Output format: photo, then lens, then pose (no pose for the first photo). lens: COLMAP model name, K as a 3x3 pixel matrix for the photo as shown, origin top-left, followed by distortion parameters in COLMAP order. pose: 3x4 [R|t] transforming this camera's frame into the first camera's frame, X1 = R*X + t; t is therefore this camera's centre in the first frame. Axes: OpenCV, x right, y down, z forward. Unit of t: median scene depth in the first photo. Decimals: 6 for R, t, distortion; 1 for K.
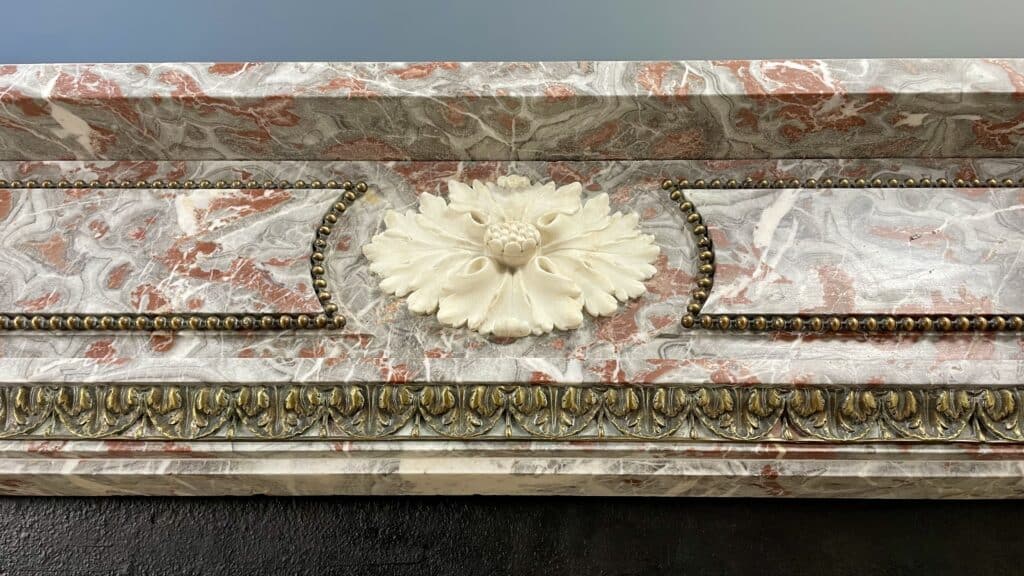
lens RADIAL K [[771.0, 0, 509.1], [0, 771.0, 283.4], [0, 0, 1]] dist [0.107649, -0.167784]
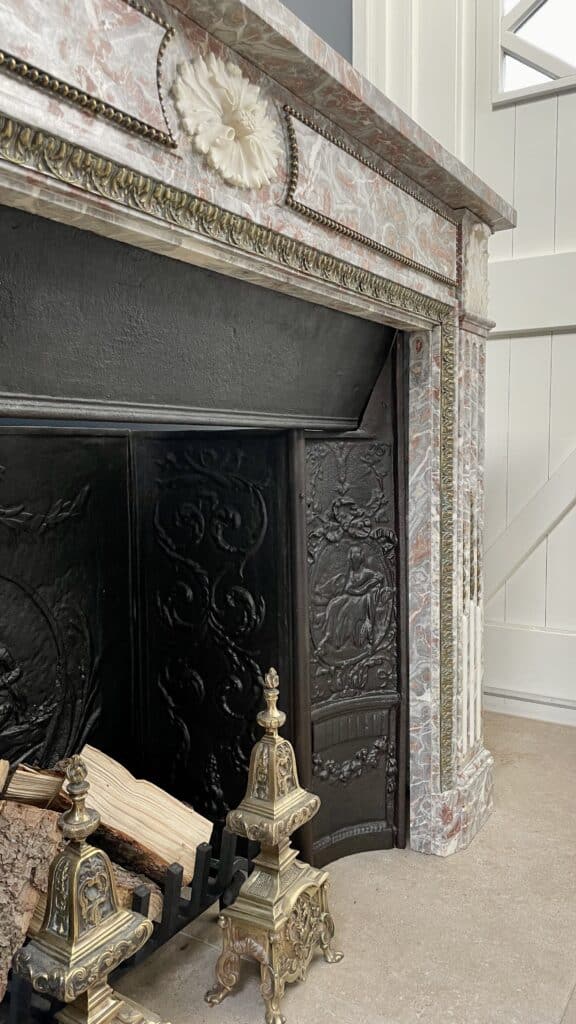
lens RADIAL K [[773.5, 0, 289.9], [0, 773.5, 504.2], [0, 0, 1]] dist [0.093543, -0.124612]
pose [[0.520648, -0.071280, 0.850791, -1.454564], [-0.453642, 0.821106, 0.346402, -0.010904], [-0.723281, -0.566308, 0.395171, -0.233390]]
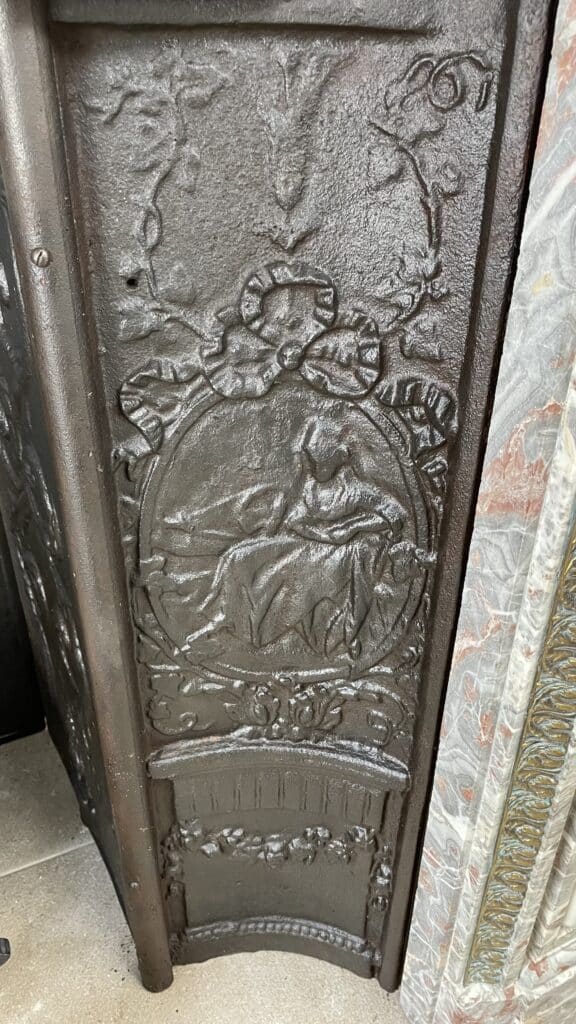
lens RADIAL K [[777.7, 0, 290.7], [0, 777.7, 508.0], [0, 0, 1]] dist [0.090602, -0.130781]
pose [[0.902215, -0.218164, 0.372039, 0.727716], [-0.243520, 0.454272, 0.856934, 0.250962], [-0.355959, -0.863737, 0.356724, 0.223833]]
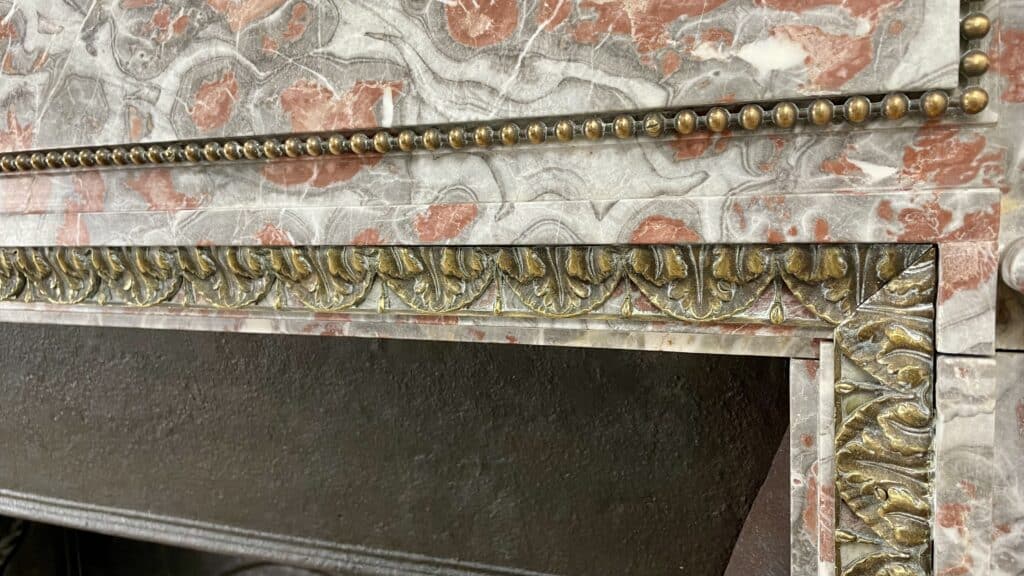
lens RADIAL K [[796.8, 0, 512.5], [0, 796.8, 277.7], [0, 0, 1]] dist [0.067966, -0.110472]
pose [[0.930192, 0.002613, -0.367065, 1.297406], [0.223426, 0.789375, 0.571811, -0.207129], [0.291246, -0.613906, 0.733686, 0.423785]]
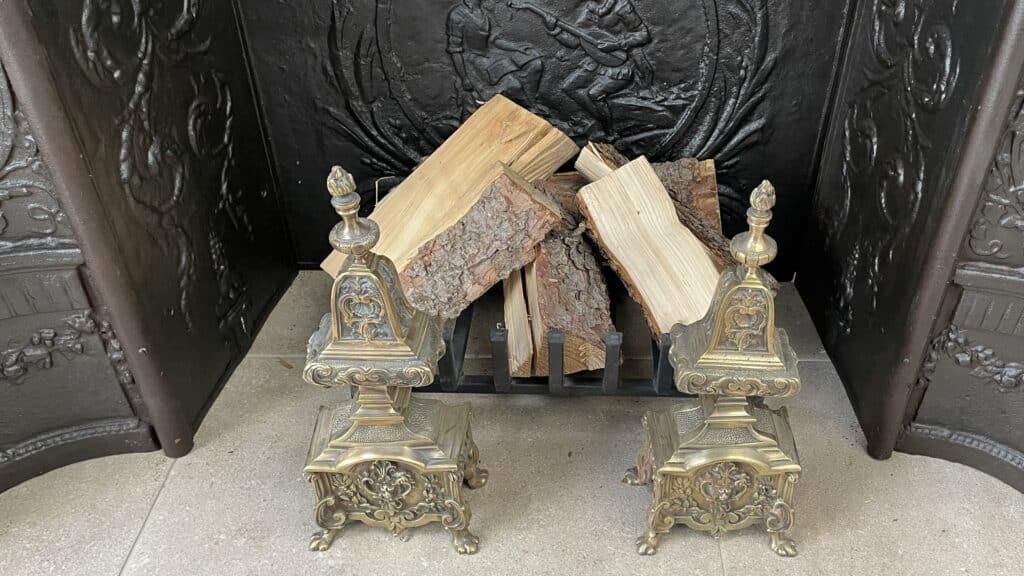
lens RADIAL K [[849.2, 0, 638.6], [0, 849.2, 283.1], [0, 0, 1]] dist [0.065774, -0.037284]
pose [[0.996270, 0.010179, 0.085684, 0.047816], [-0.084143, 0.334580, 0.938603, -0.149977], [-0.019114, -0.942312, 0.334188, -0.243863]]
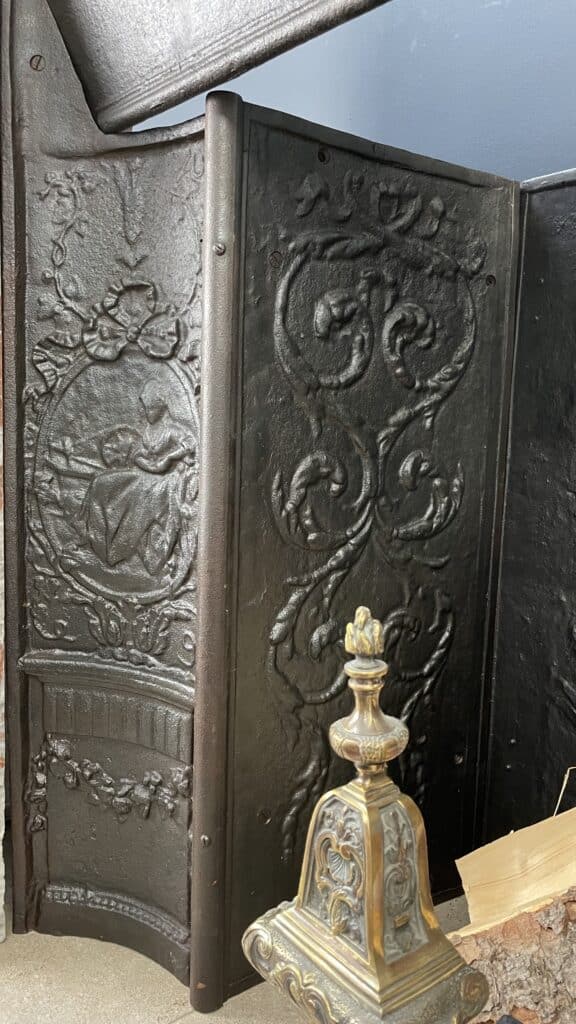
lens RADIAL K [[777.7, 0, 290.7], [0, 777.7, 508.0], [0, 0, 1]] dist [0.090602, -0.130781]
pose [[0.649411, 0.114232, -0.751809, 0.245601], [0.384834, 0.803337, 0.454480, 0.674221], [0.655872, -0.584466, 0.477735, 0.035016]]
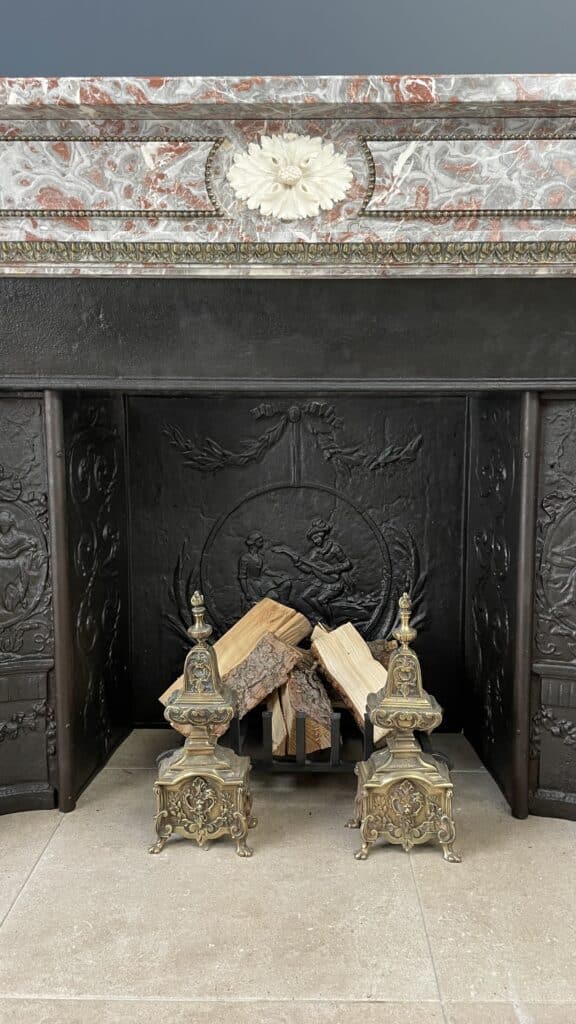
lens RADIAL K [[777.2, 0, 295.9], [0, 777.2, 499.8], [0, 0, 1]] dist [0.089690, -0.125236]
pose [[0.999939, -0.002682, -0.010720, 0.044403], [0.008990, 0.761568, 0.648023, -0.842436], [0.006426, -0.648079, 0.761546, -1.450209]]
